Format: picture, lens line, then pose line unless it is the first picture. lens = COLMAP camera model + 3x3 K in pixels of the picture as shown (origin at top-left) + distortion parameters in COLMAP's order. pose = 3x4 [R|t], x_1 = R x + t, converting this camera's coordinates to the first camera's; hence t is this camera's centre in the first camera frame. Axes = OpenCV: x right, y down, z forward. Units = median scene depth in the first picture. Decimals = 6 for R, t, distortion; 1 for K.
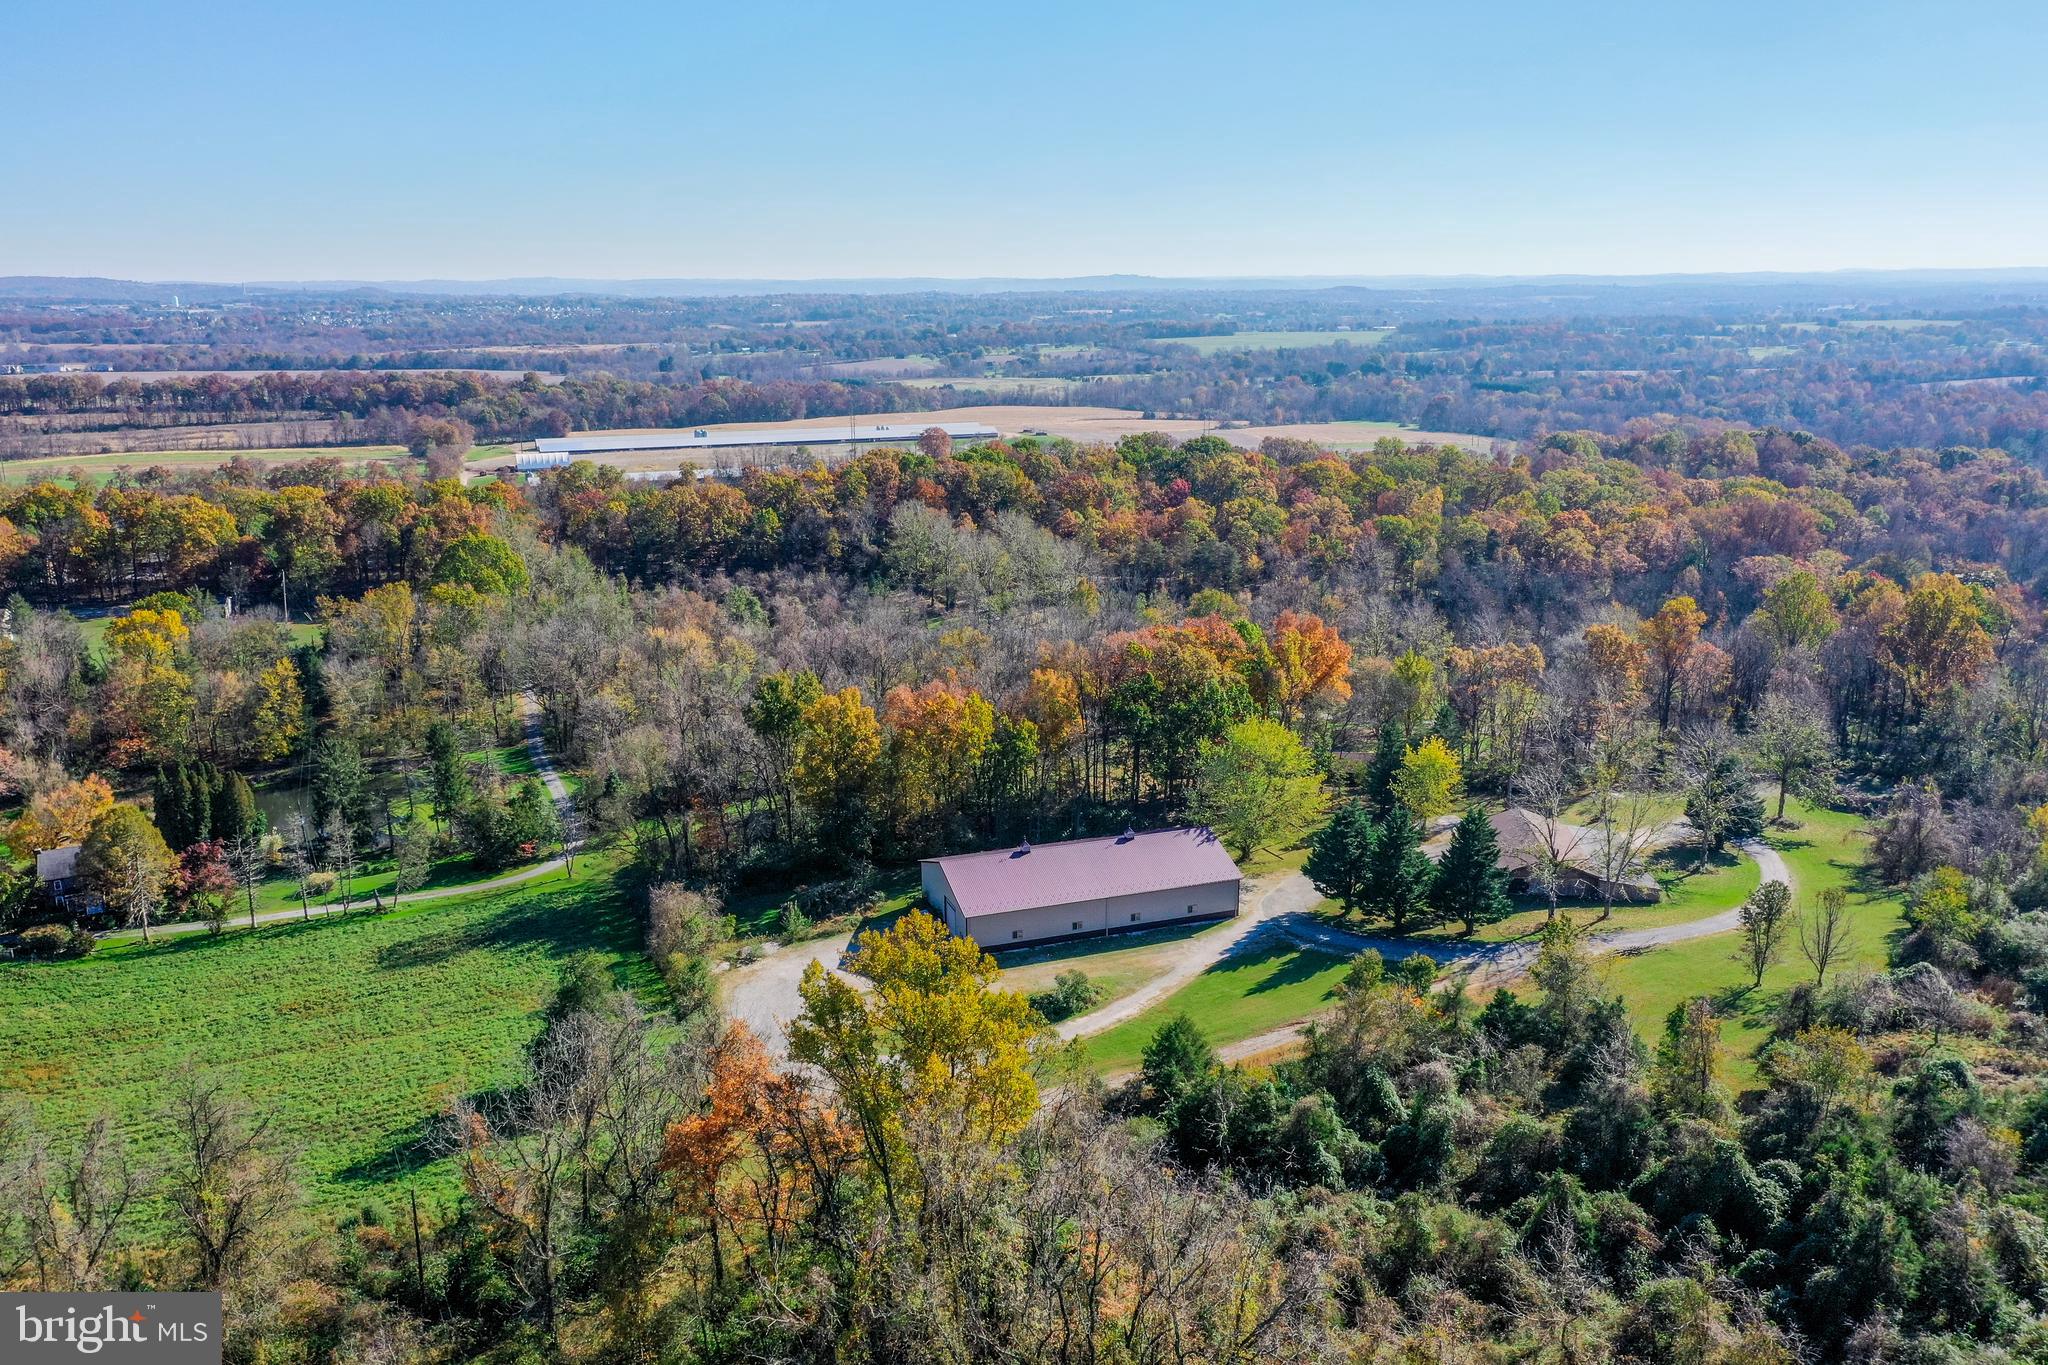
lens RADIAL K [[1603.8, 0, 1024.0], [0, 1603.8, 682.5], [0, 0, 1]] dist [-0.014768, 0.063322]
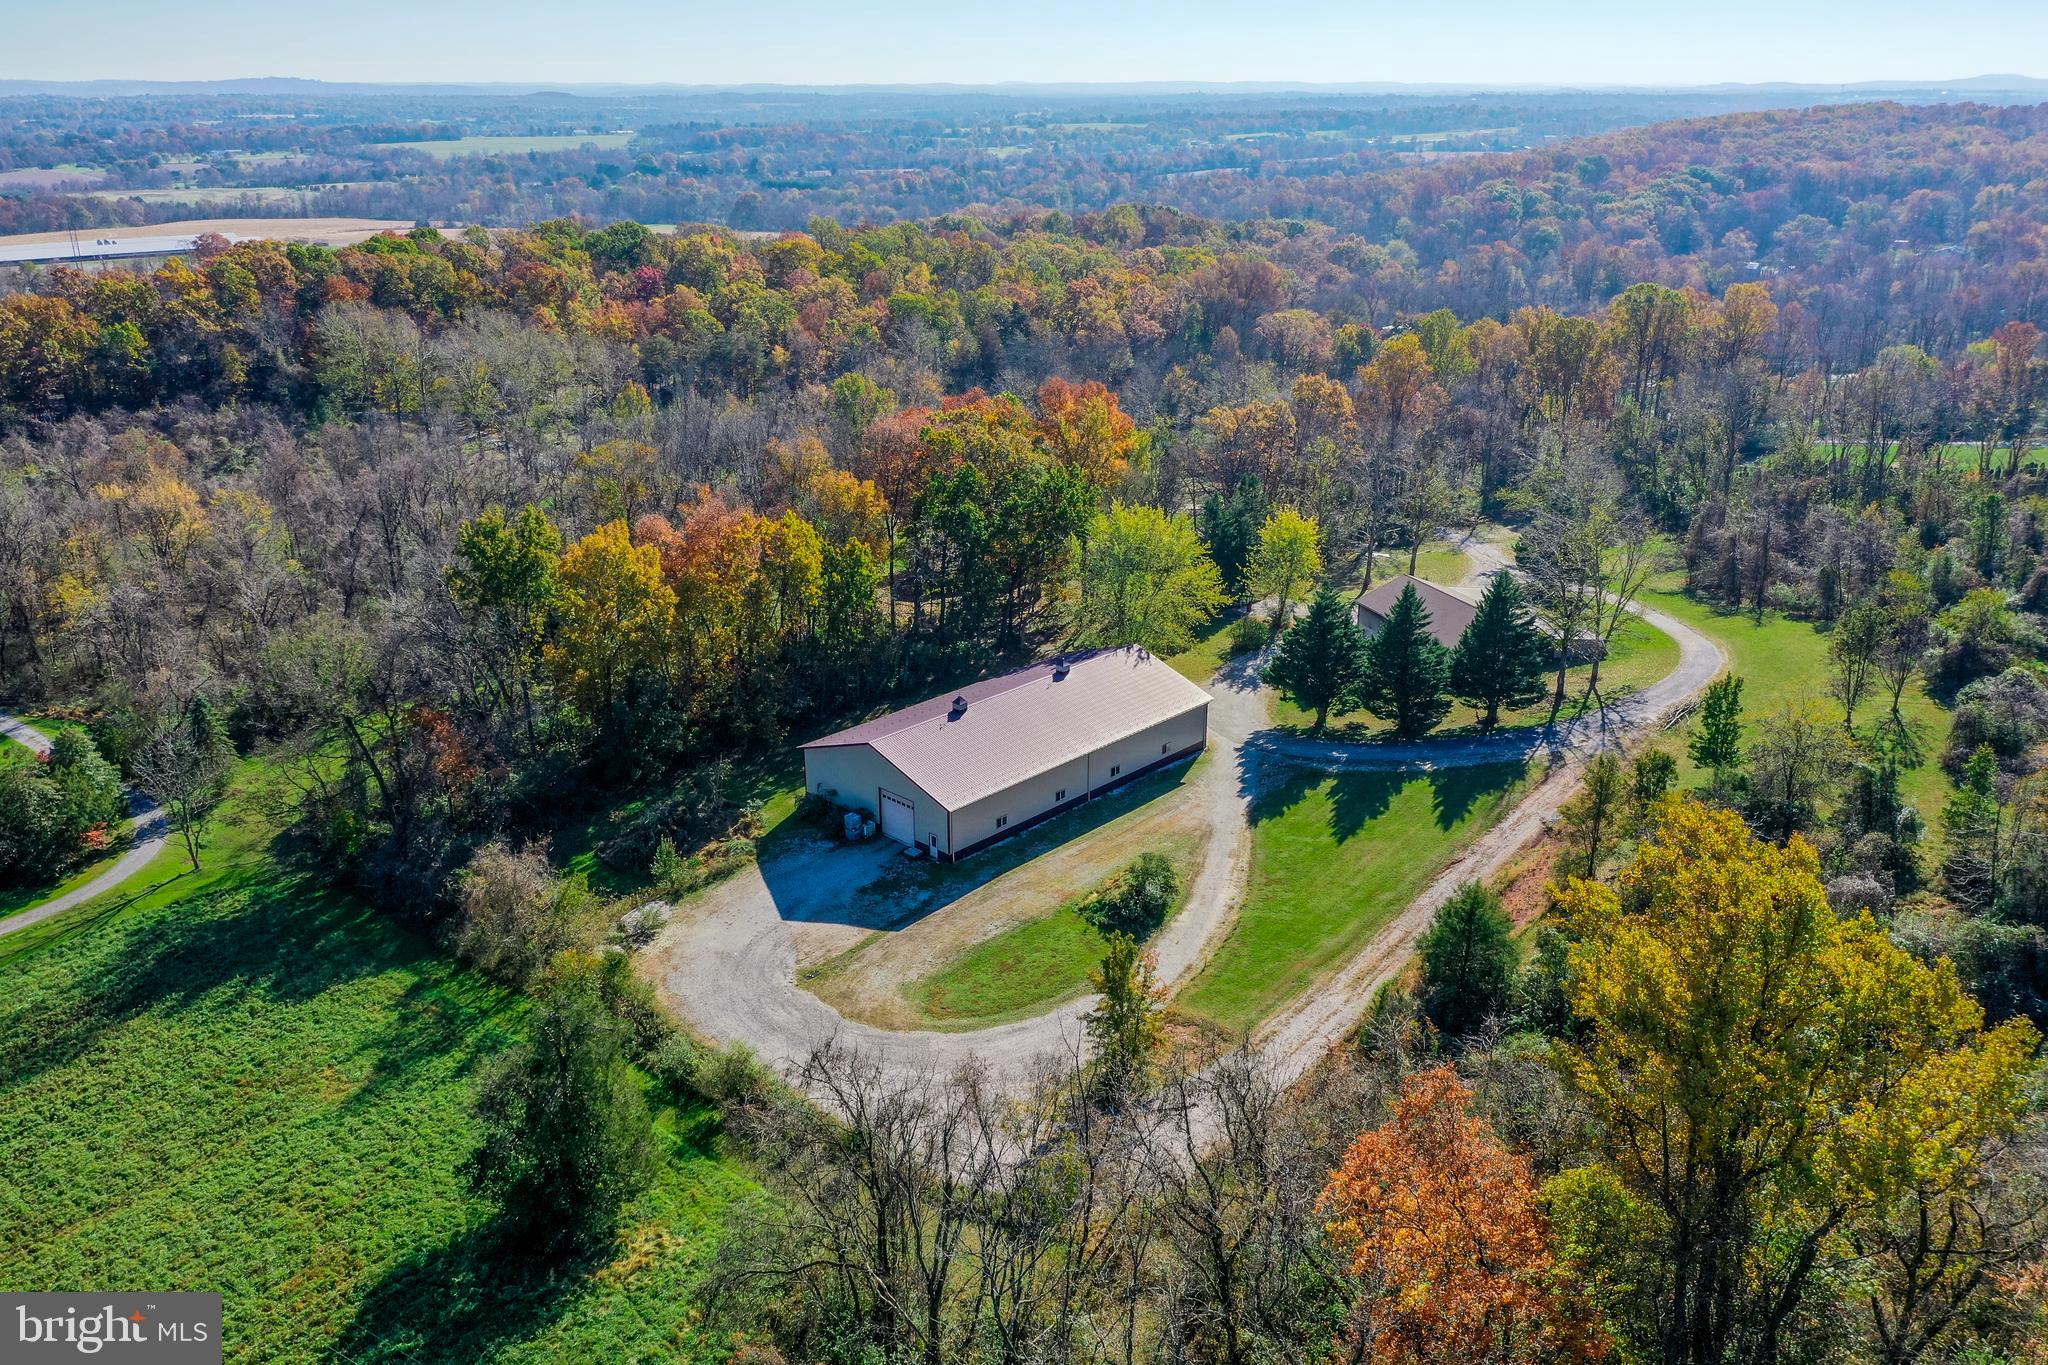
lens RADIAL K [[1603.8, 0, 1024.0], [0, 1603.8, 682.5], [0, 0, 1]] dist [-0.014768, 0.063322]
pose [[0.891610, -0.152110, 0.426490, -0.052315], [0.104969, 0.985663, 0.132097, -0.000242], [-0.440469, -0.073011, 0.894794, 0.060193]]
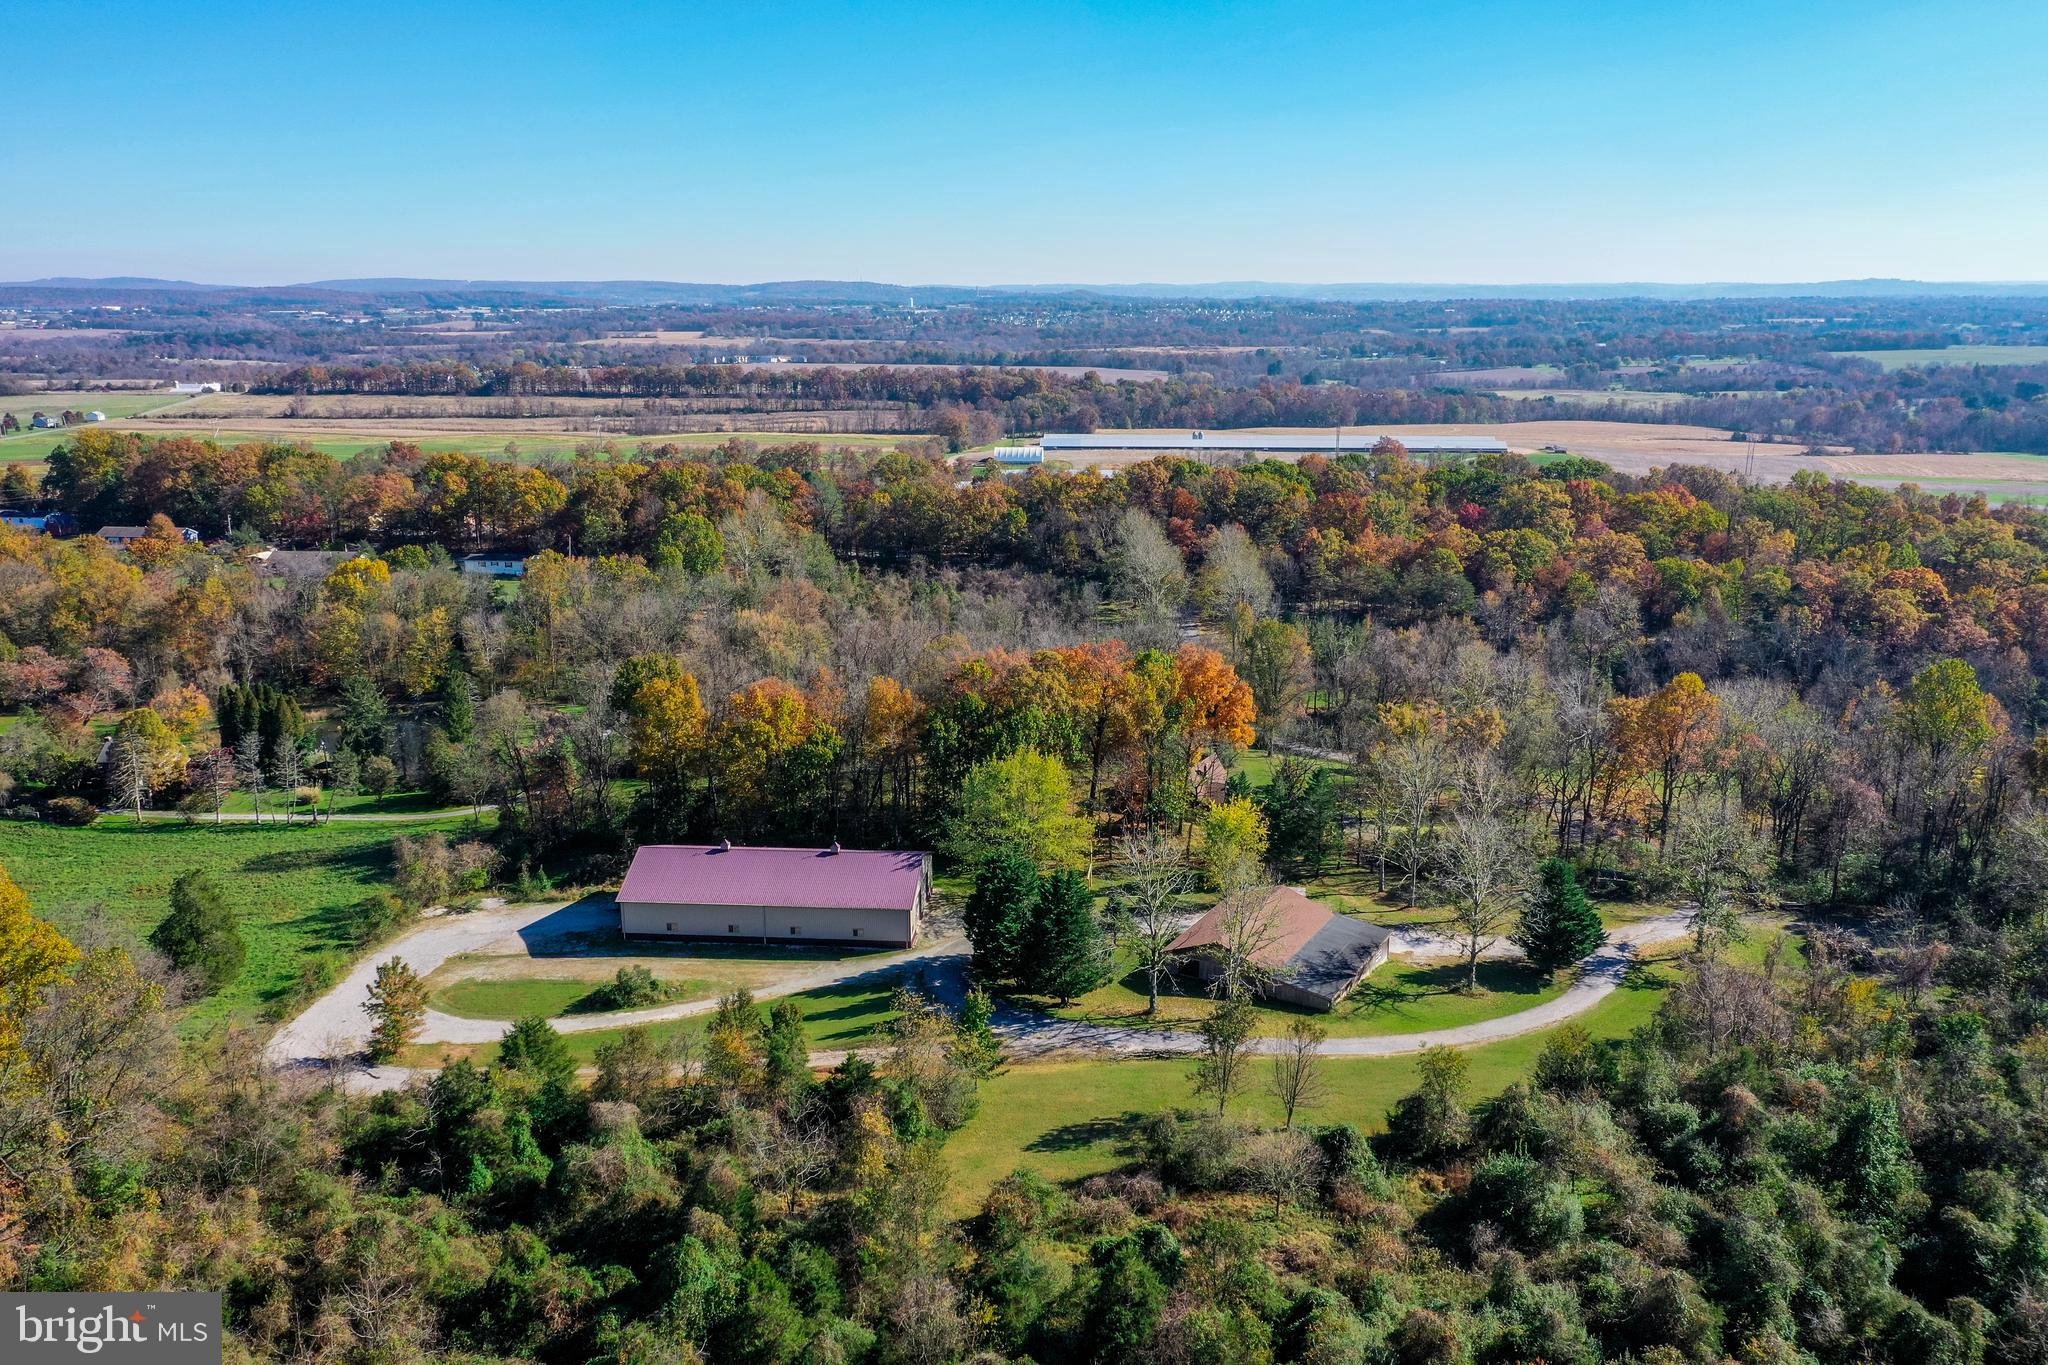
lens RADIAL K [[1603.8, 0, 1024.0], [0, 1603.8, 682.5], [0, 0, 1]] dist [-0.014768, 0.063322]
pose [[0.912817, 0.101970, -0.395434, 0.103085], [-0.102938, 0.994509, 0.018833, -0.007005], [0.395183, 0.023514, 0.918301, 0.026008]]
